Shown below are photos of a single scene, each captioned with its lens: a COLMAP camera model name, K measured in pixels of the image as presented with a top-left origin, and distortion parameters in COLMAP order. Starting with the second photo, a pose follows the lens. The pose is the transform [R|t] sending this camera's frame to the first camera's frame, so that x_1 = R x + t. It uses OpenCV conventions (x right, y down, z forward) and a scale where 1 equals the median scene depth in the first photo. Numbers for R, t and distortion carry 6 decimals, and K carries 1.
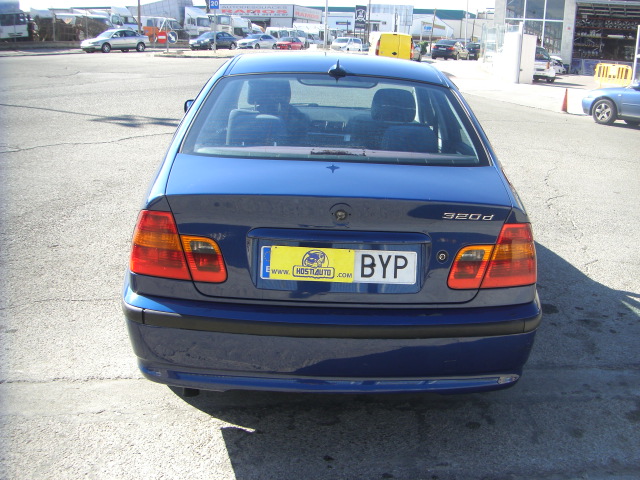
lens RADIAL K [[735.9, 0, 369.3], [0, 735.9, 265.0], [0, 0, 1]] dist [-0.162530, 0.065315]
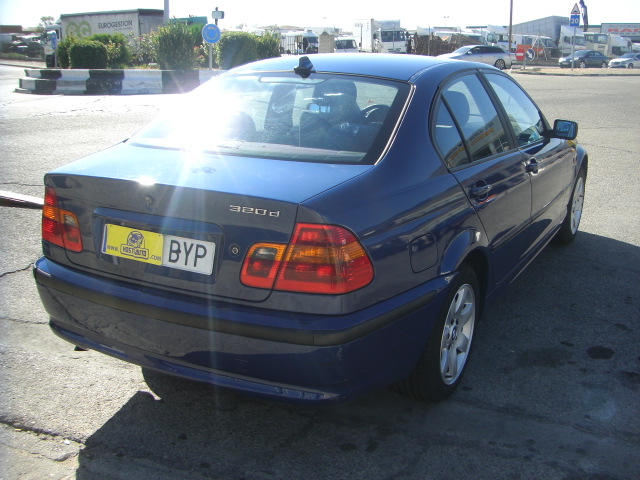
lens RADIAL K [[735.9, 0, 369.3], [0, 735.9, 265.0], [0, 0, 1]] dist [-0.162530, 0.065315]
pose [[0.859066, 0.113236, -0.499182, 0.656078], [-0.126522, 0.991937, 0.007276, -0.019388], [0.495981, 0.056907, 0.866467, 0.219083]]
